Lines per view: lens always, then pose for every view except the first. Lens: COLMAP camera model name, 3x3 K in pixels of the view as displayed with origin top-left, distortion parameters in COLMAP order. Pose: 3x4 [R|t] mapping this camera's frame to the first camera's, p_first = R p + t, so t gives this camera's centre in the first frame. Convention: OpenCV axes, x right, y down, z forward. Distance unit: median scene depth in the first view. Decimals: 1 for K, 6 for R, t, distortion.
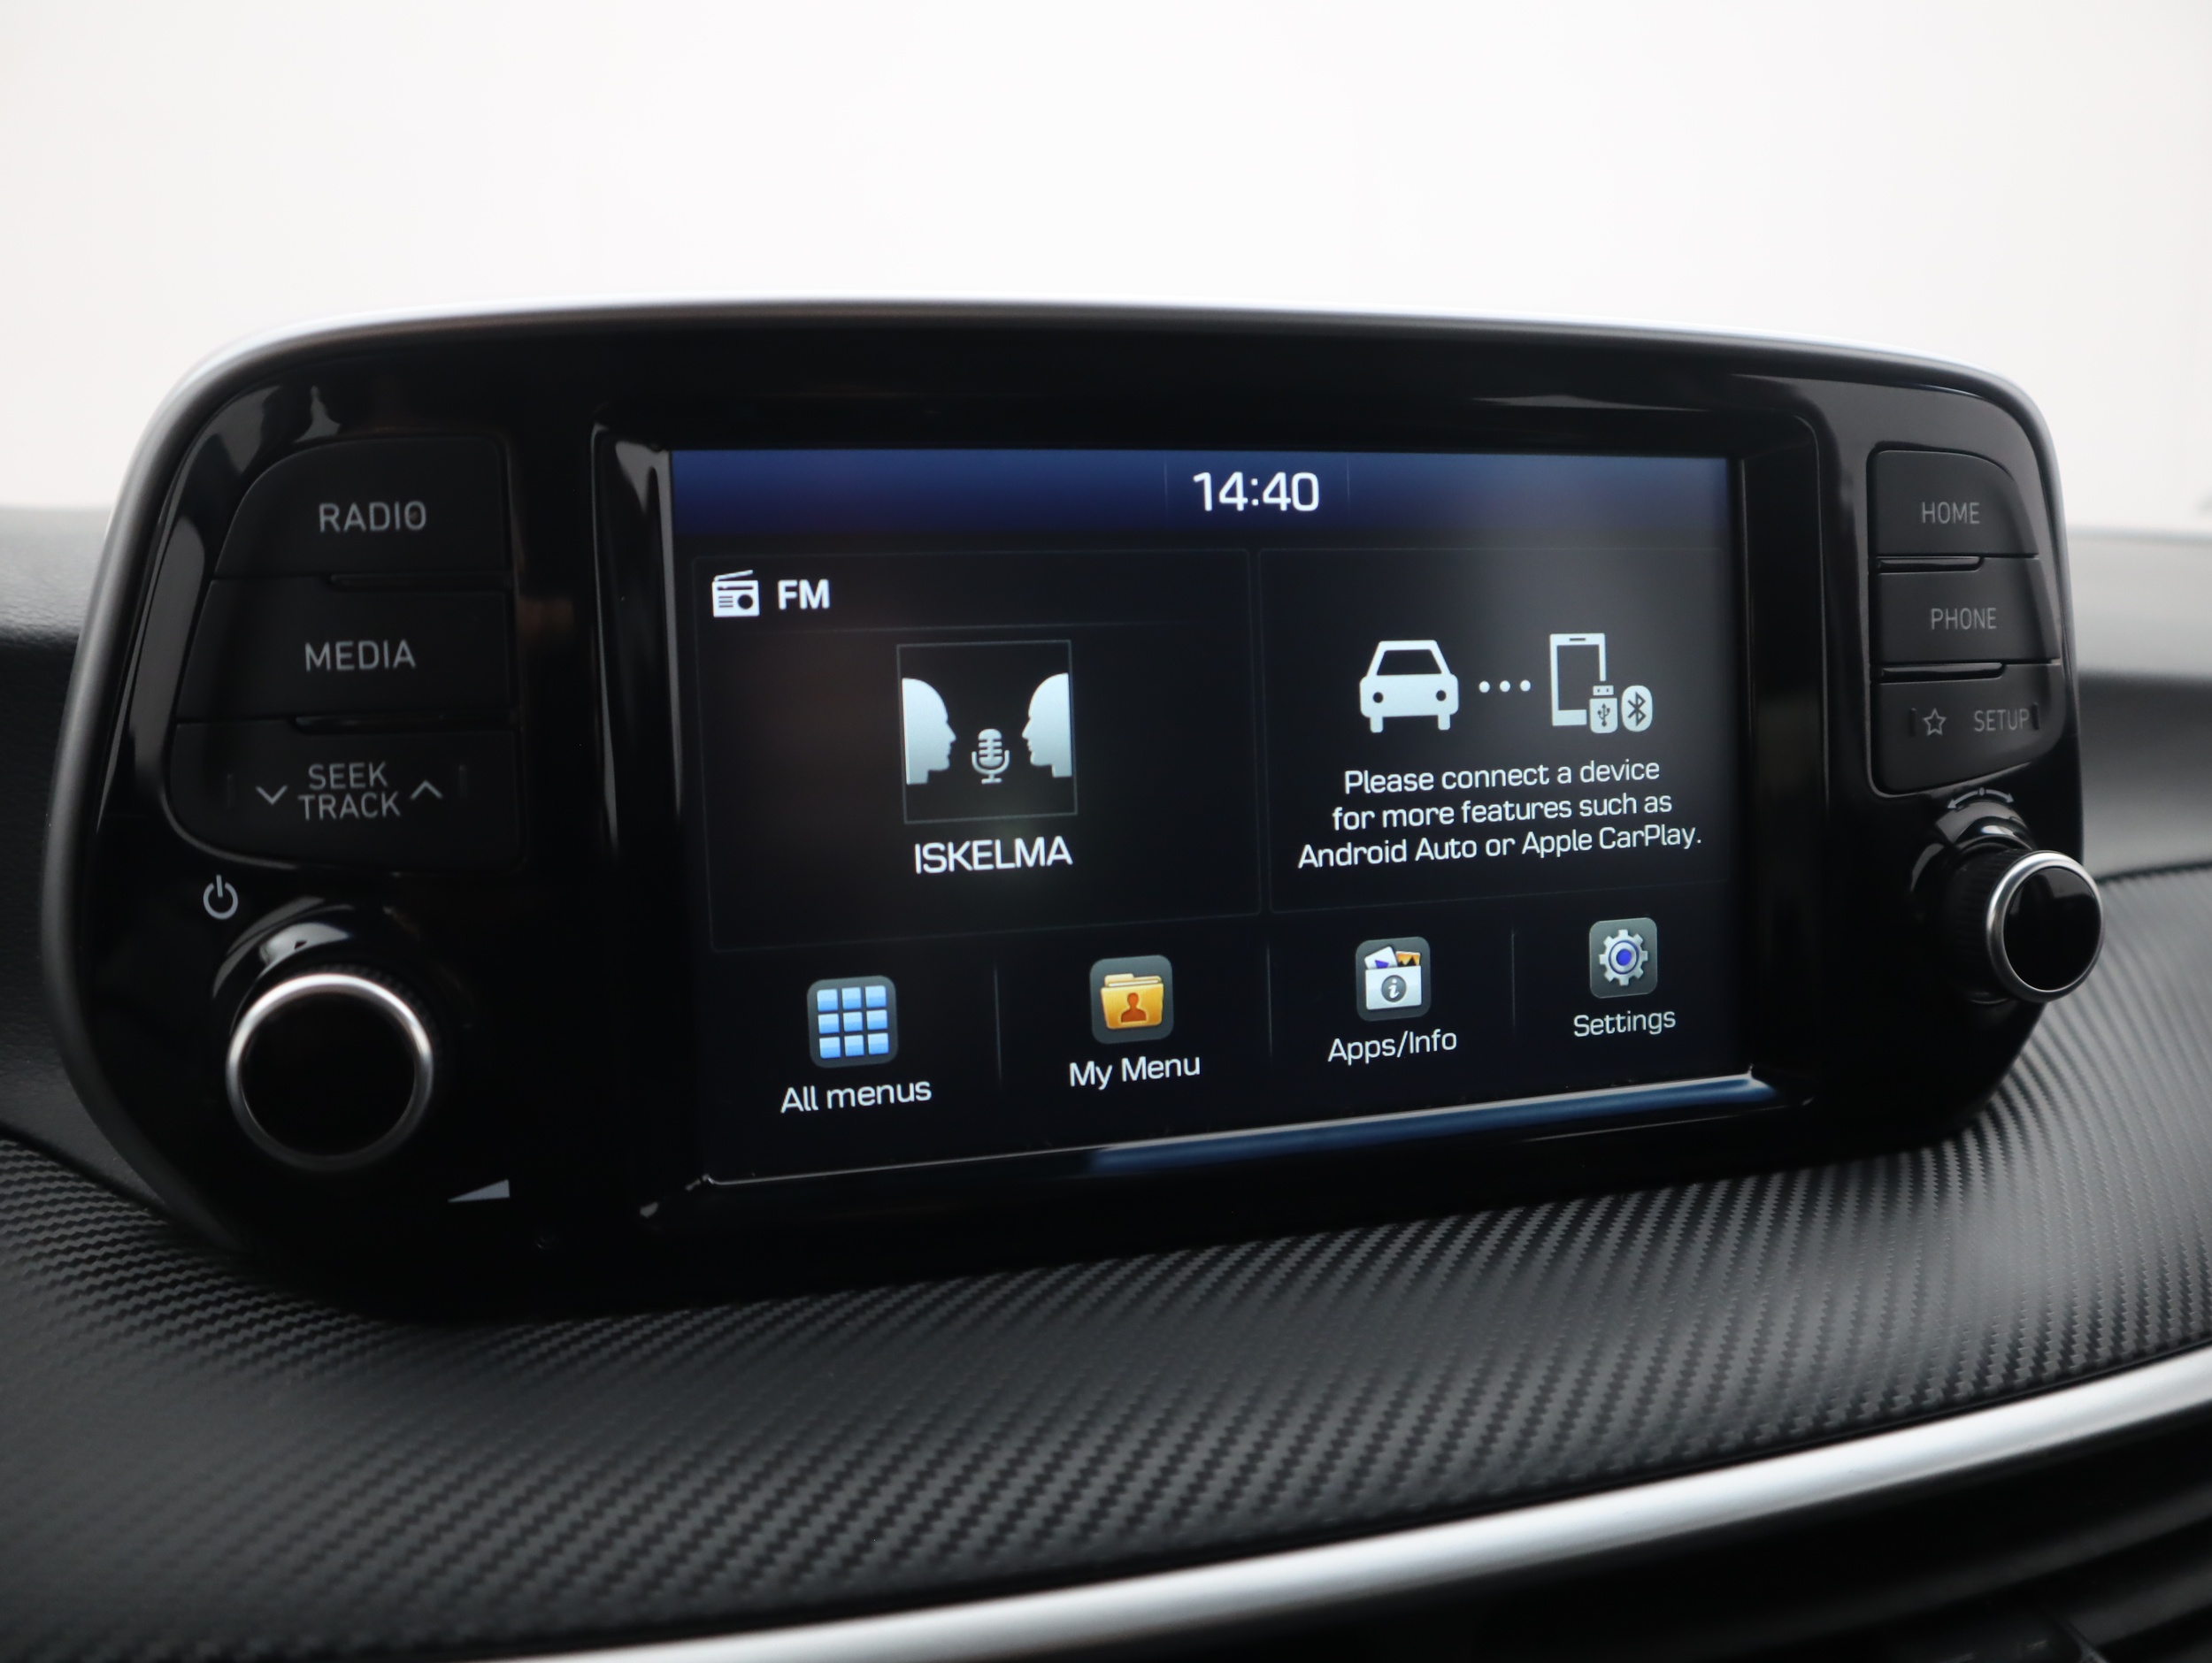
lens RADIAL K [[1861.6, 0, 1106.0], [0, 1861.6, 831.5], [0, 0, 1]] dist [0.057024, -0.008282]
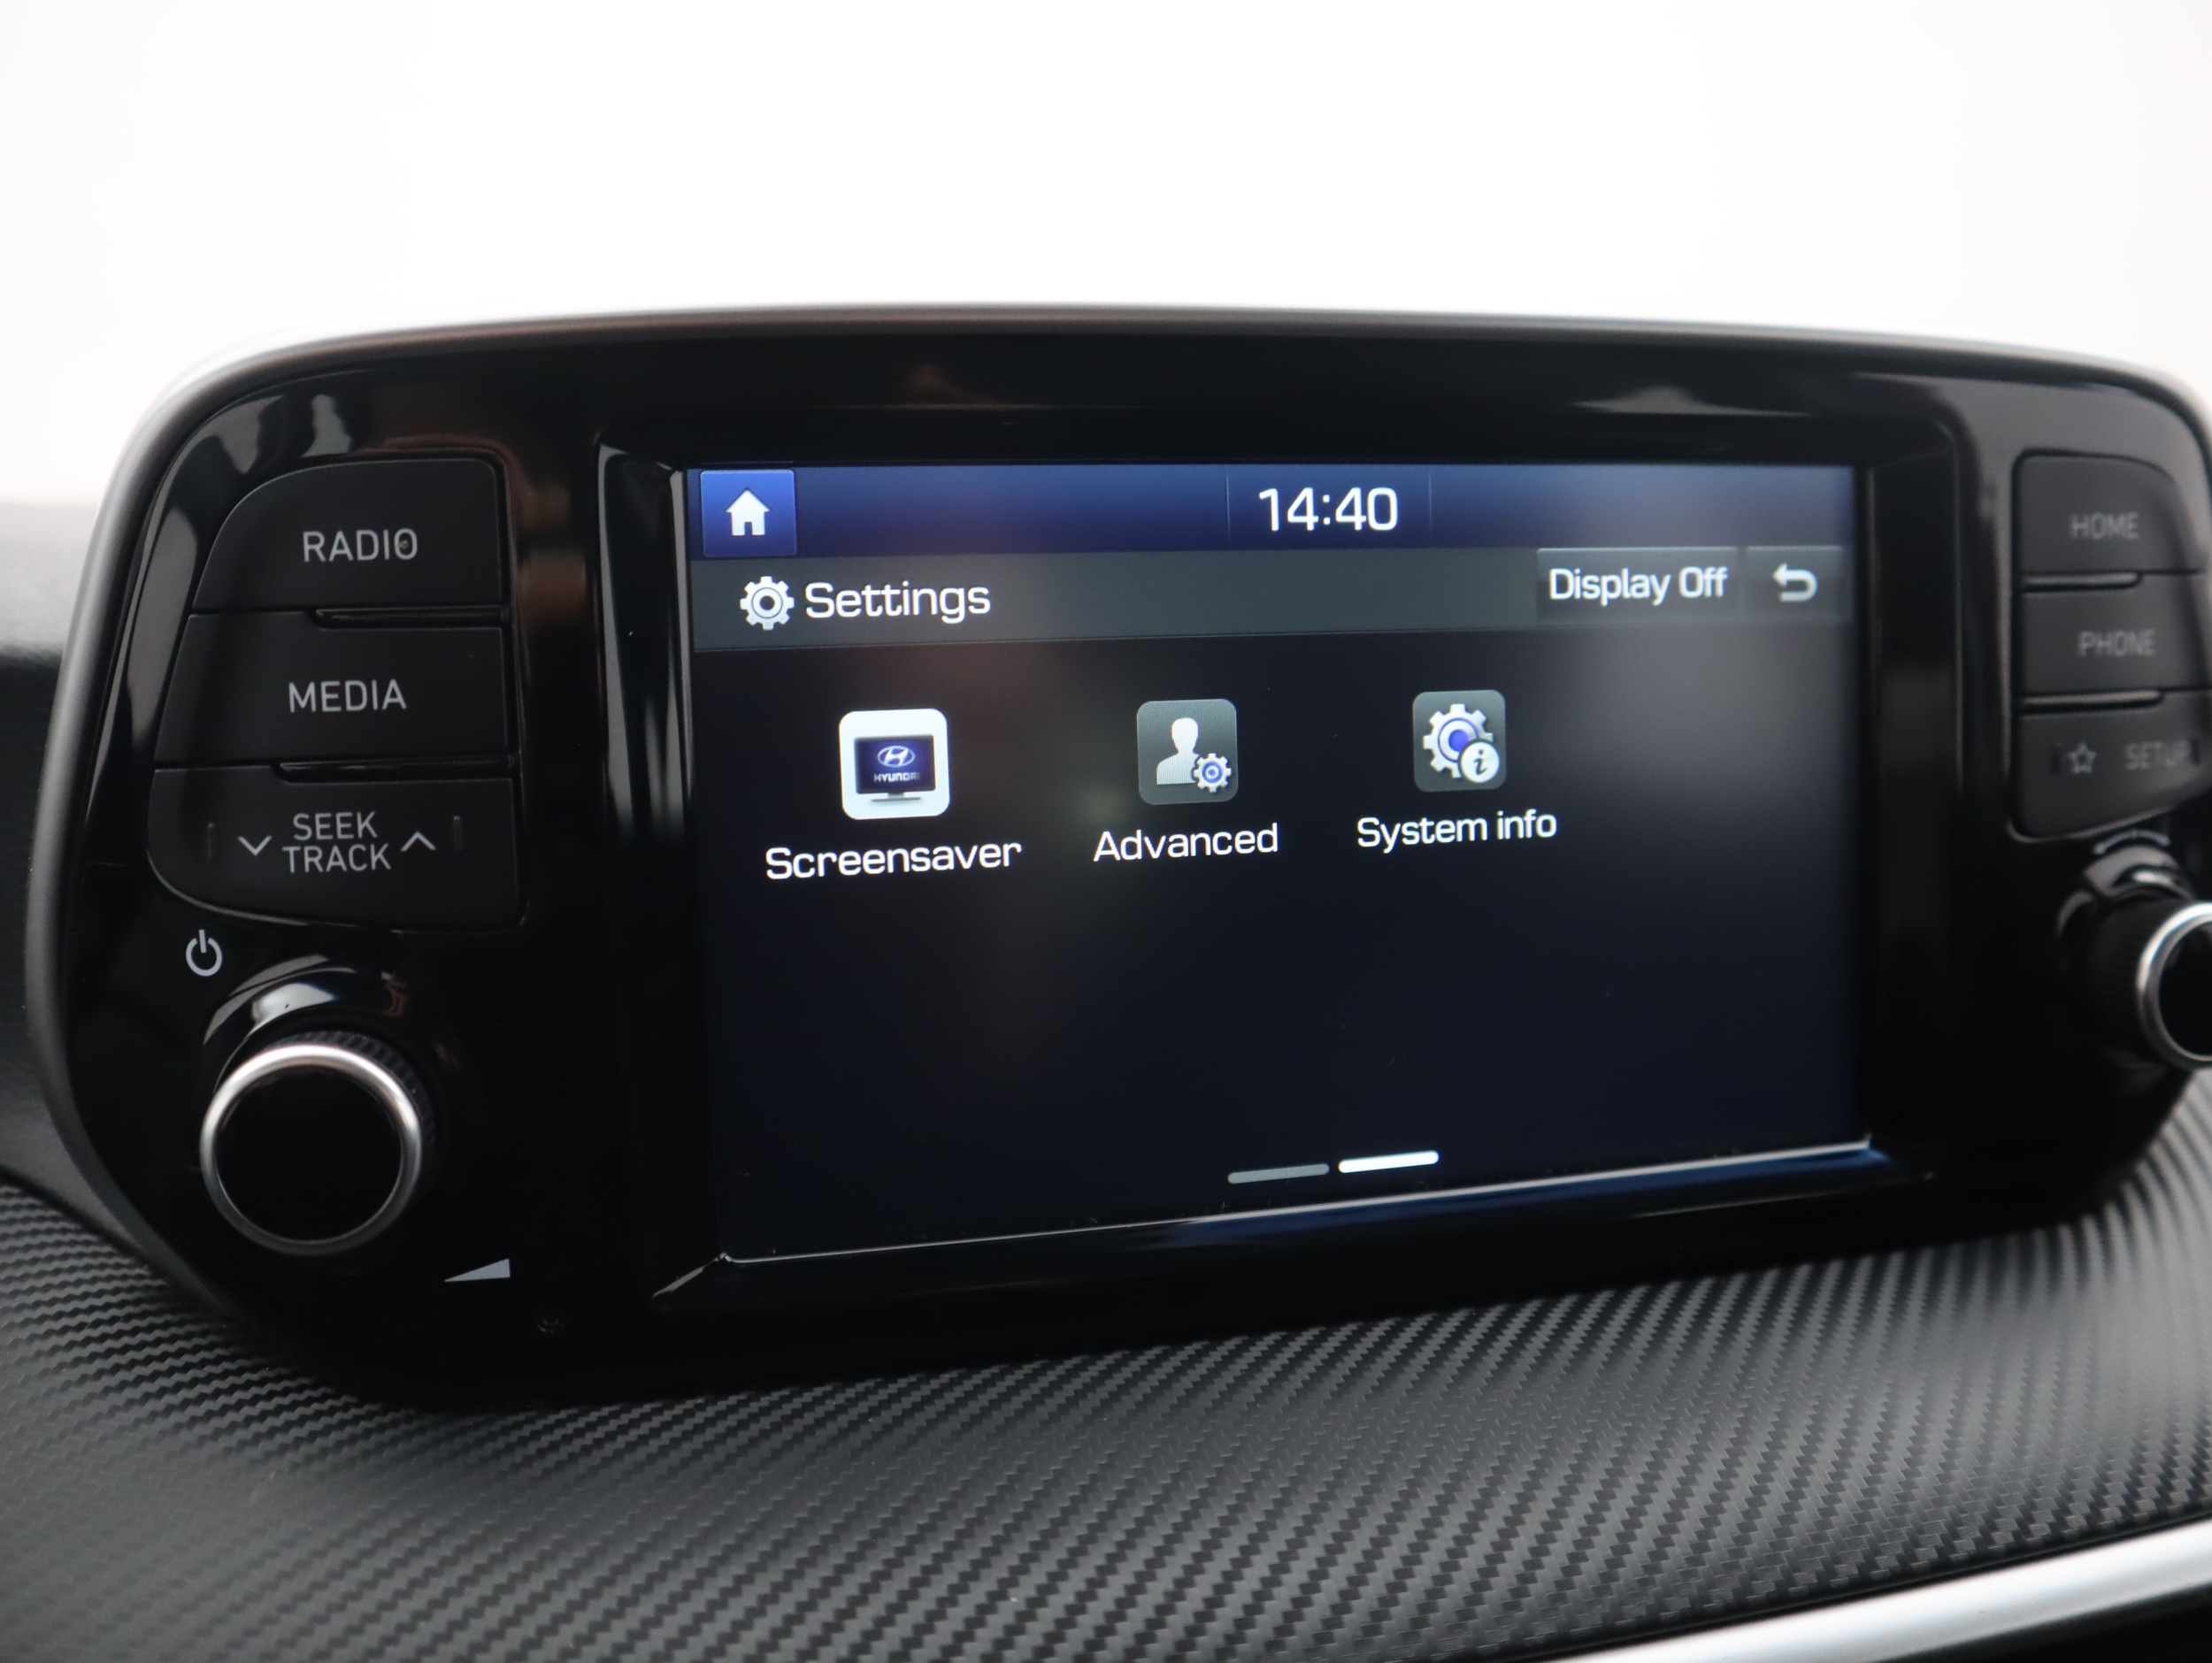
lens RADIAL K [[1847.5, 0, 1118.9], [0, 1847.5, 832.9], [0, 0, 1]] dist [0.054250, -0.003280]
pose [[0.998908, 0.009488, -0.045746, 0.022646], [-0.008334, 0.999644, 0.025353, -0.049100], [0.045970, -0.024944, 0.998631, 0.093337]]
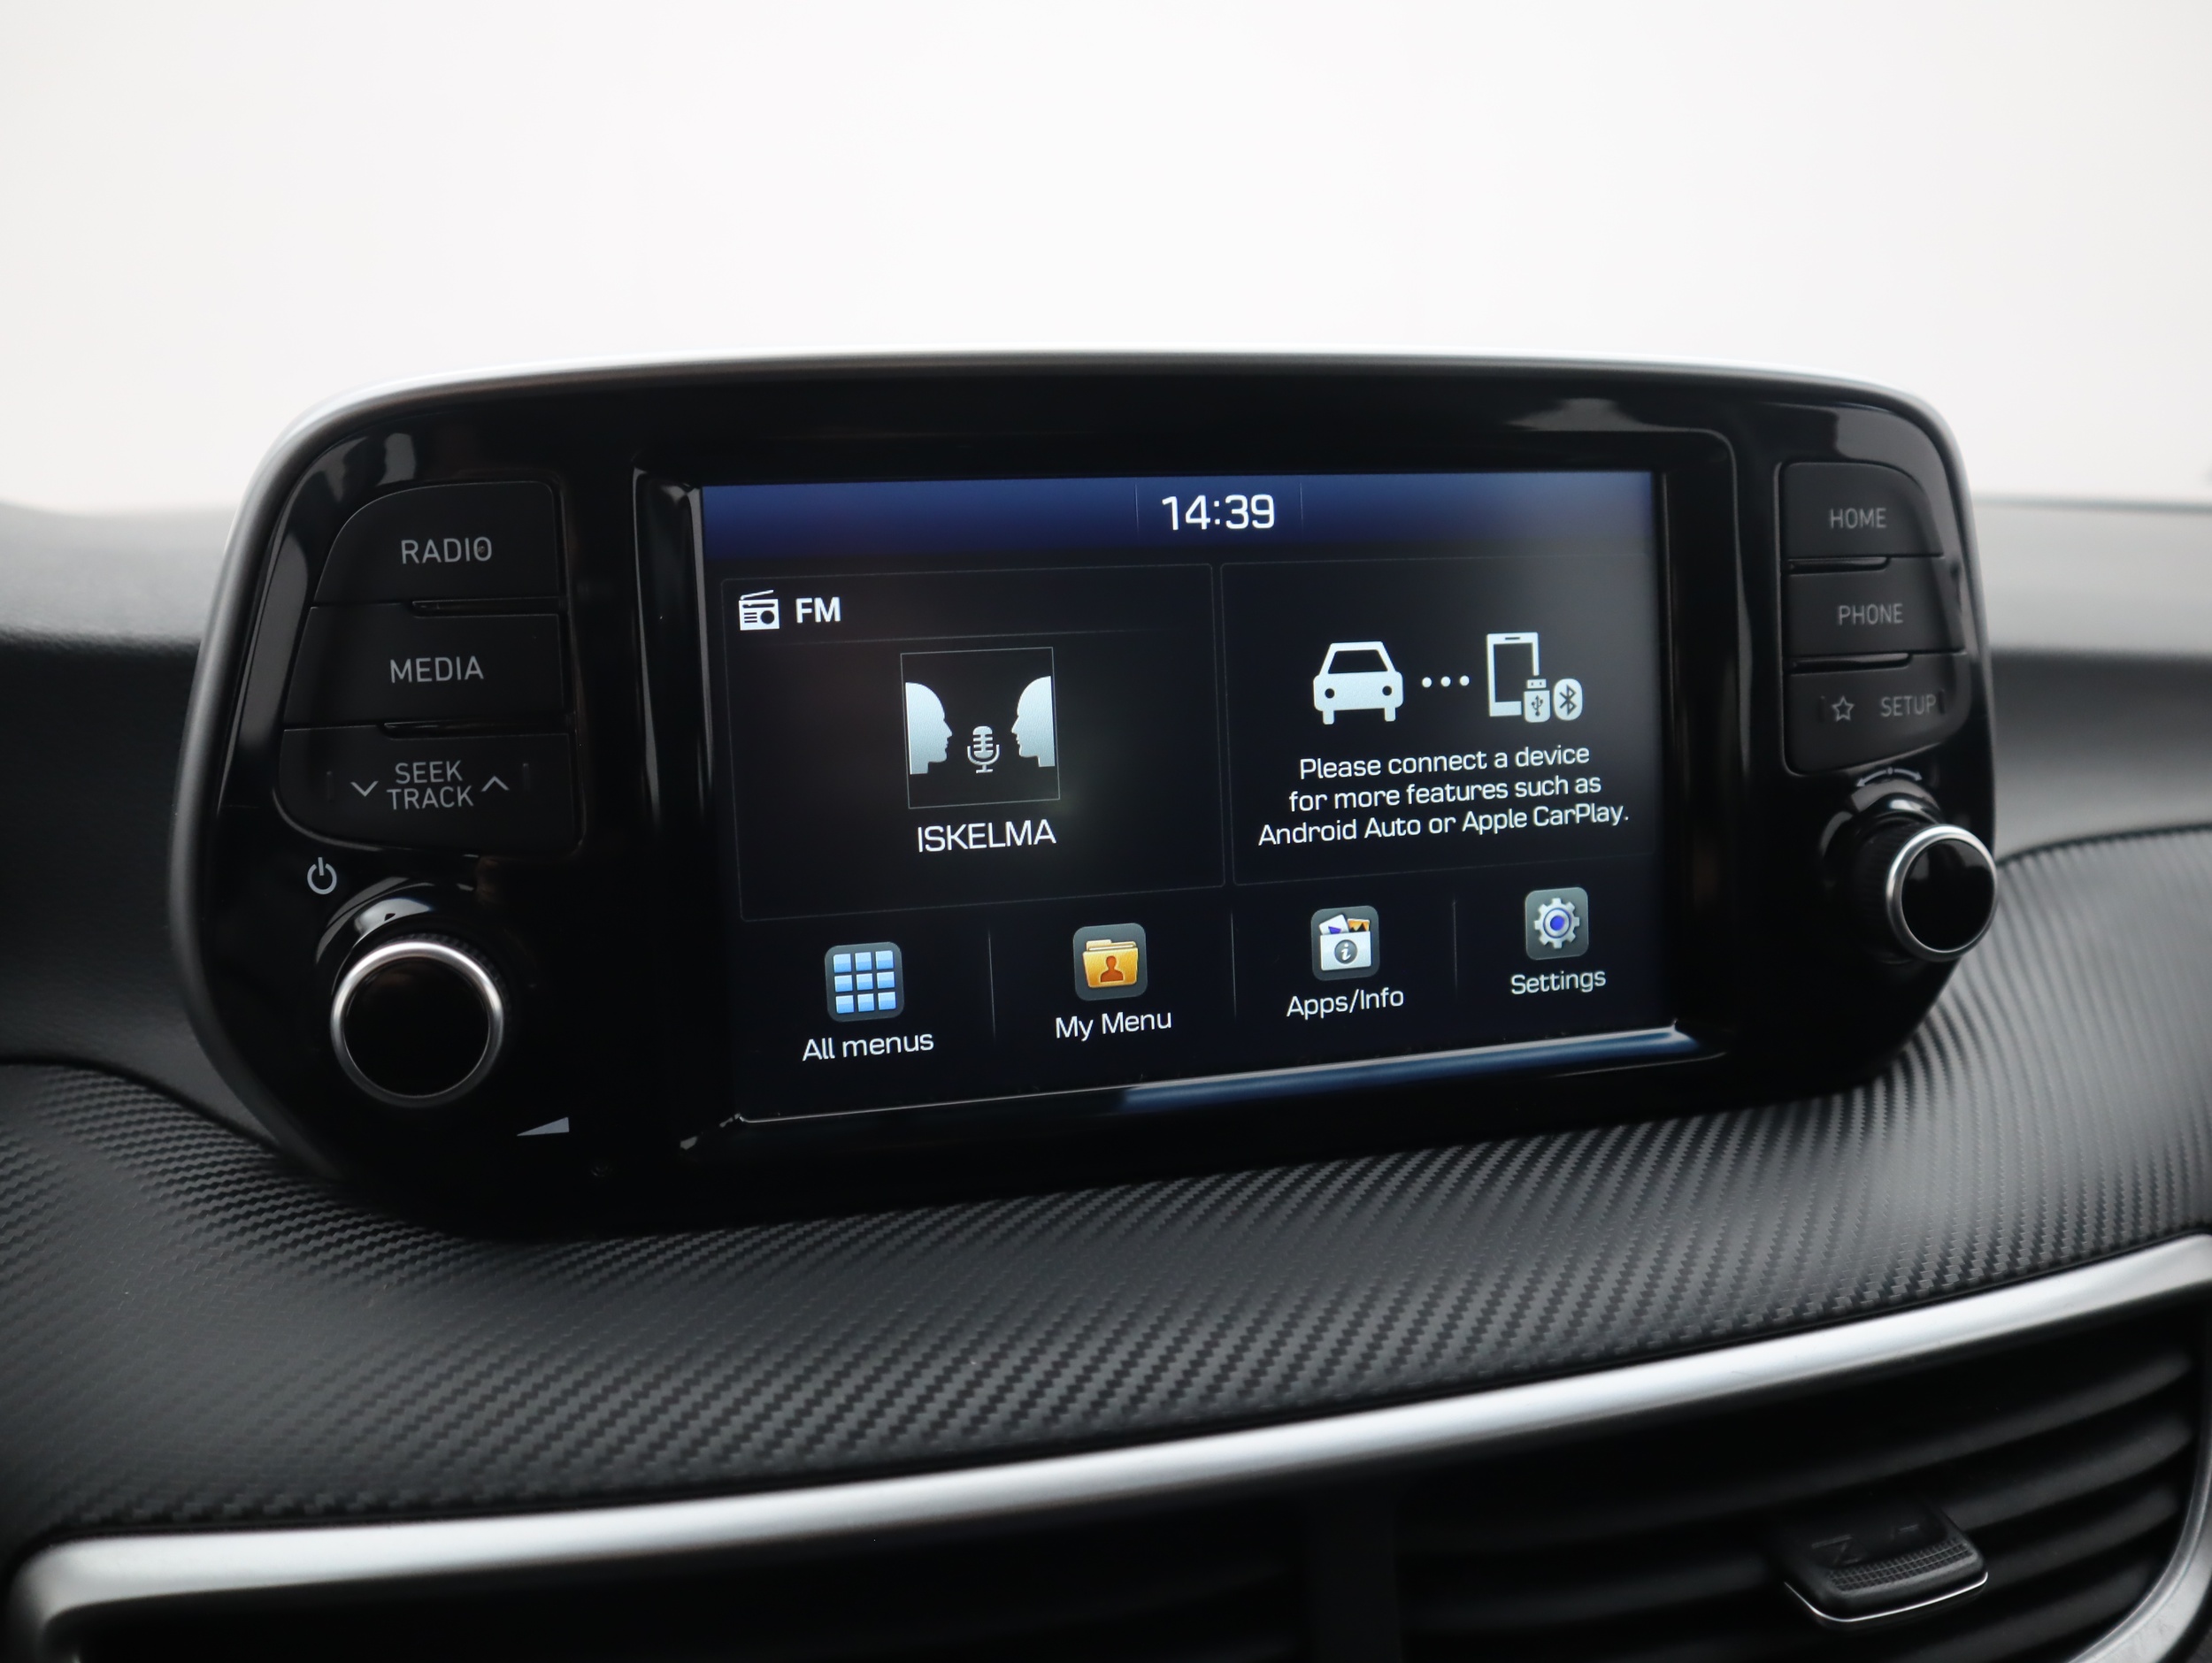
lens RADIAL K [[1901.4, 0, 1110.1], [0, 1901.4, 823.1], [0, 0, 1]] dist [0.073329, 0.004378]
pose [[0.999368, -0.004061, -0.035312, 0.058504], [0.004718, 0.999817, 0.018530, -0.016867], [0.035230, -0.018685, 0.999205, -0.167856]]
